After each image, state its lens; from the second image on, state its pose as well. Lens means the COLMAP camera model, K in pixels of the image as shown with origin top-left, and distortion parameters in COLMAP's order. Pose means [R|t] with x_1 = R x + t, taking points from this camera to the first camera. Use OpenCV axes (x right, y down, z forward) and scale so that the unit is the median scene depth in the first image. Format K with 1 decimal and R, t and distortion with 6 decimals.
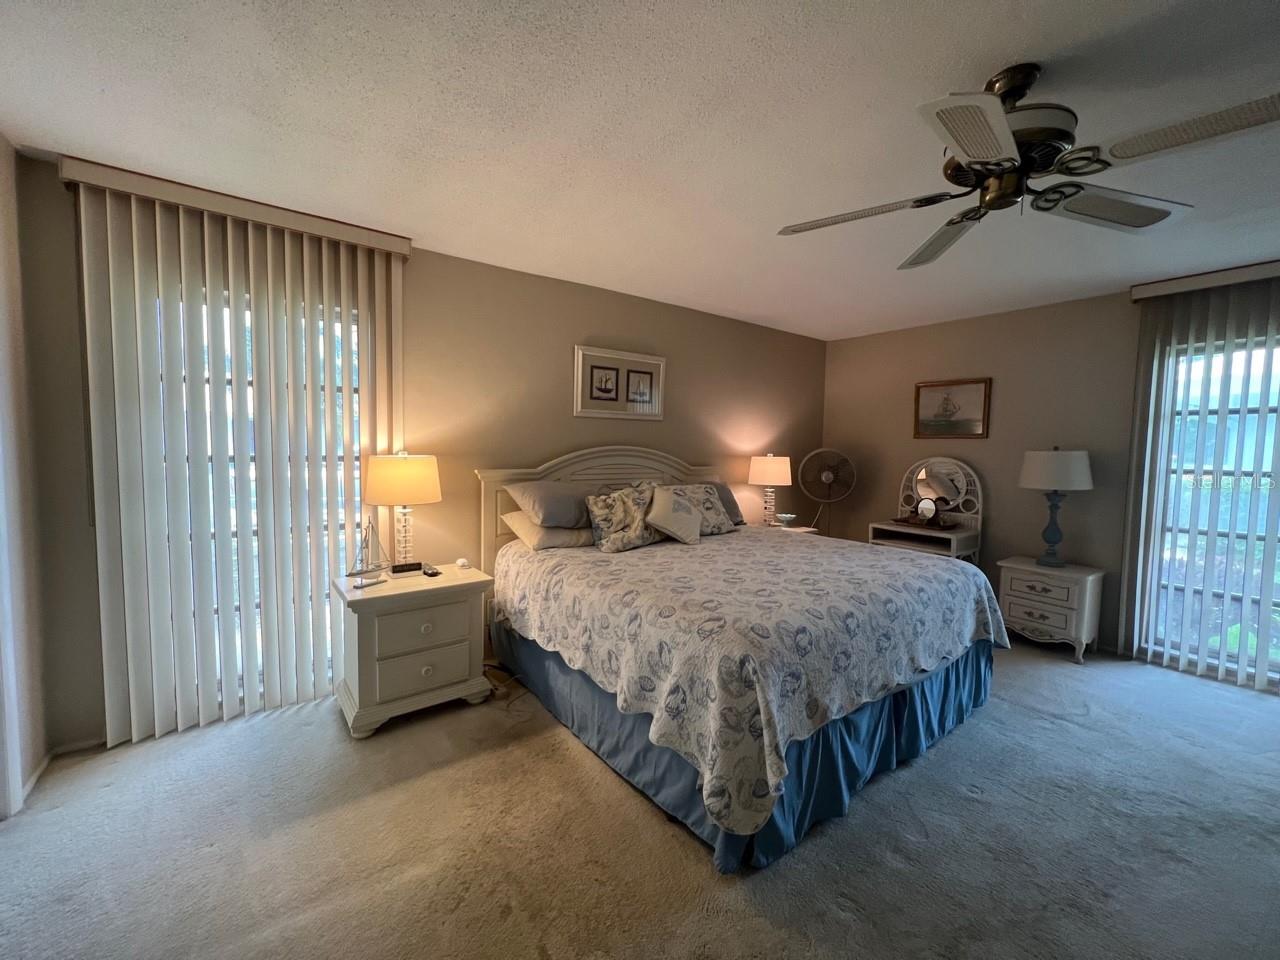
lens RADIAL K [[510.2, 0, 636.9], [0, 510.2, 476.7], [0, 0, 1]] dist [-0.002306, 0.000161]
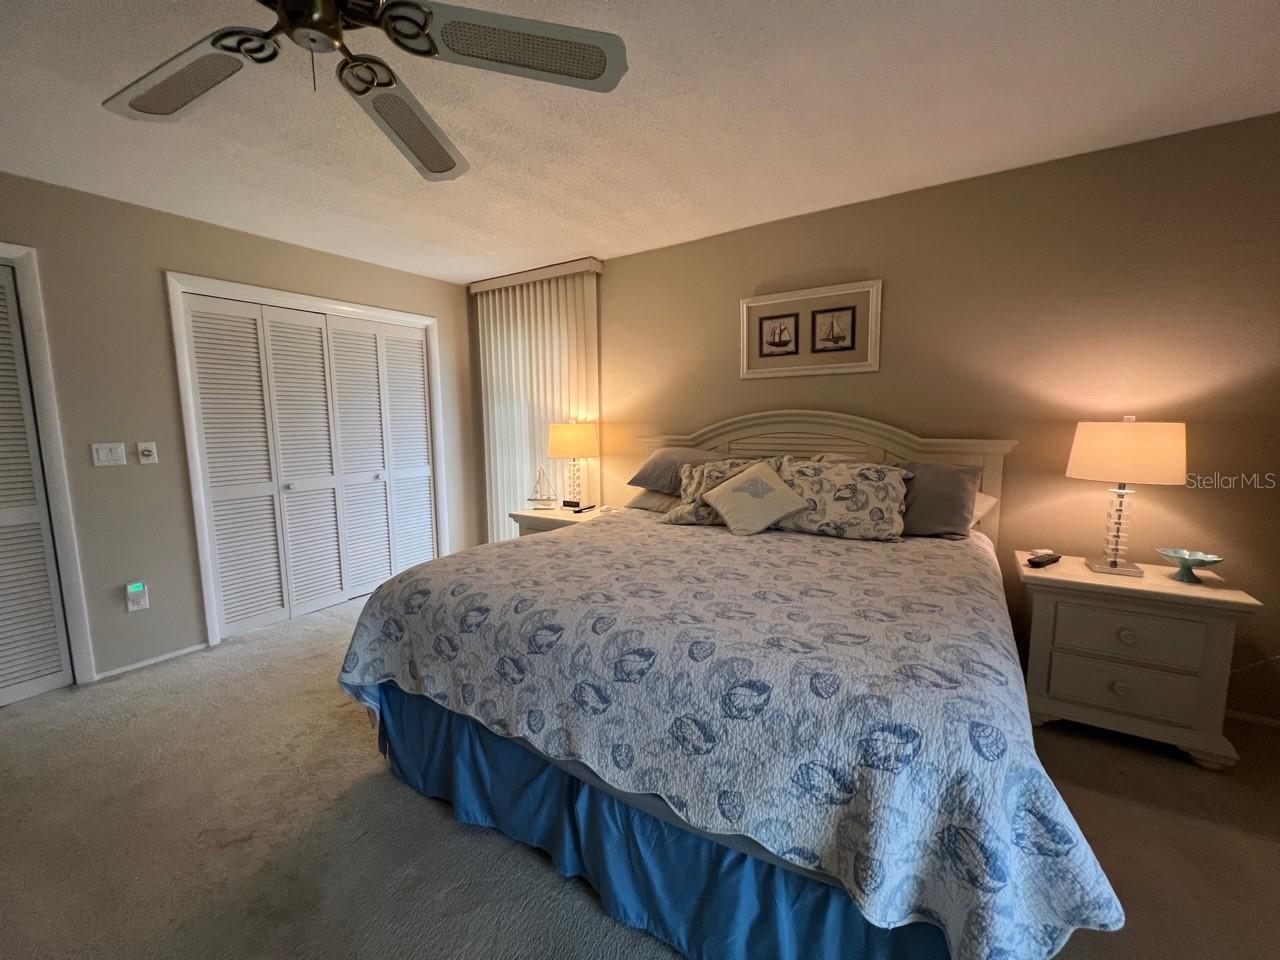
lens RADIAL K [[510.2, 0, 638.0], [0, 510.2, 479.4], [0, 0, 1]] dist [-0.002306, 0.000161]
pose [[0.364171, 0.096169, -0.926353, 0.664164], [-0.035389, 0.995365, 0.089421, -0.014401], [0.930659, 0.000219, 0.365887, 0.488049]]
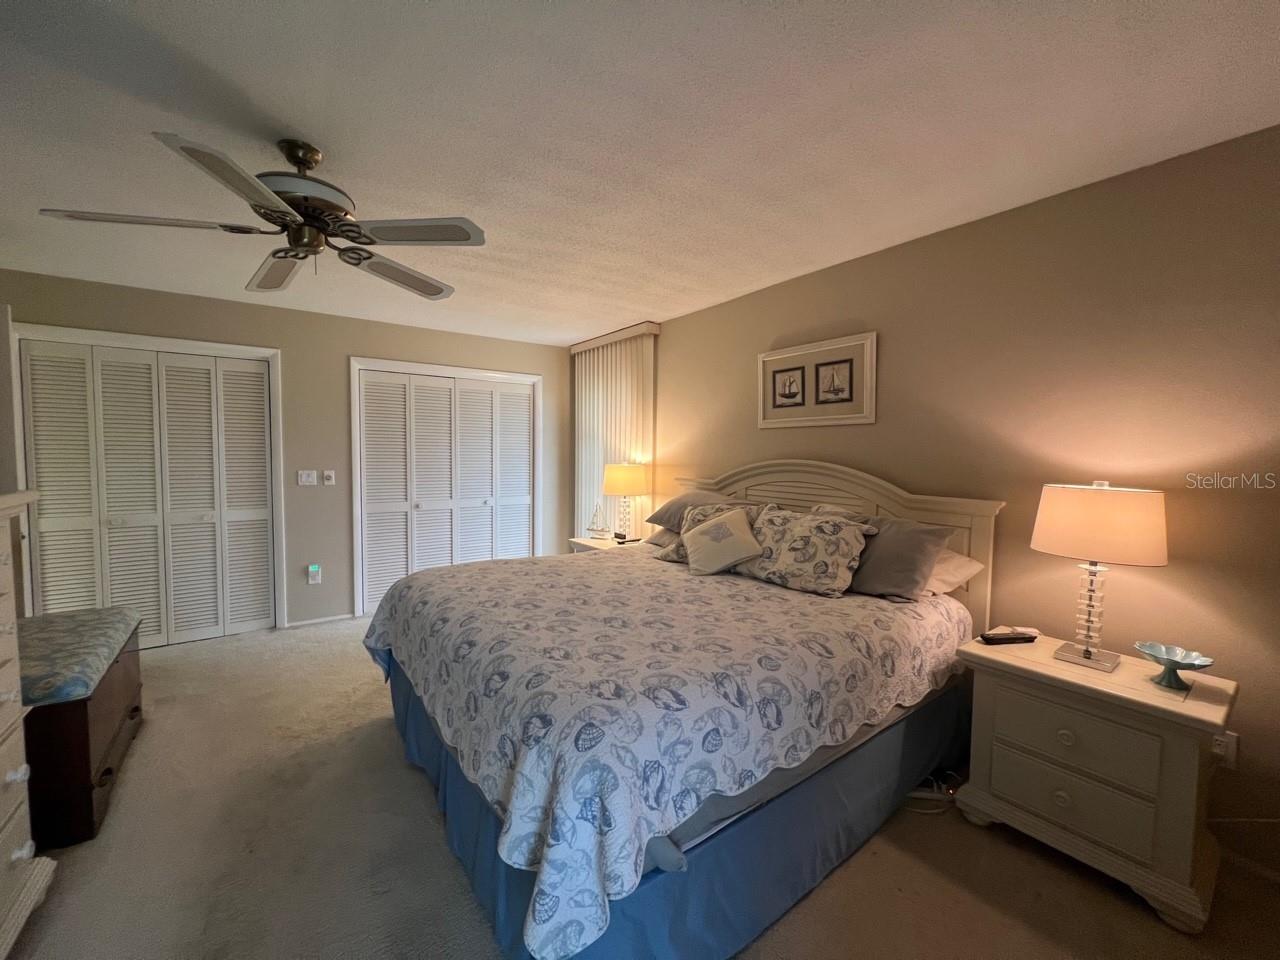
lens RADIAL K [[510.2, 0, 637.8], [0, 510.2, 479.6], [0, 0, 1]] dist [-0.002306, 0.000161]
pose [[0.004178, 0.041308, -0.999138, 0.823004], [-0.064767, 0.997060, 0.040951, -0.046798], [0.997892, 0.064540, 0.006841, 0.763939]]
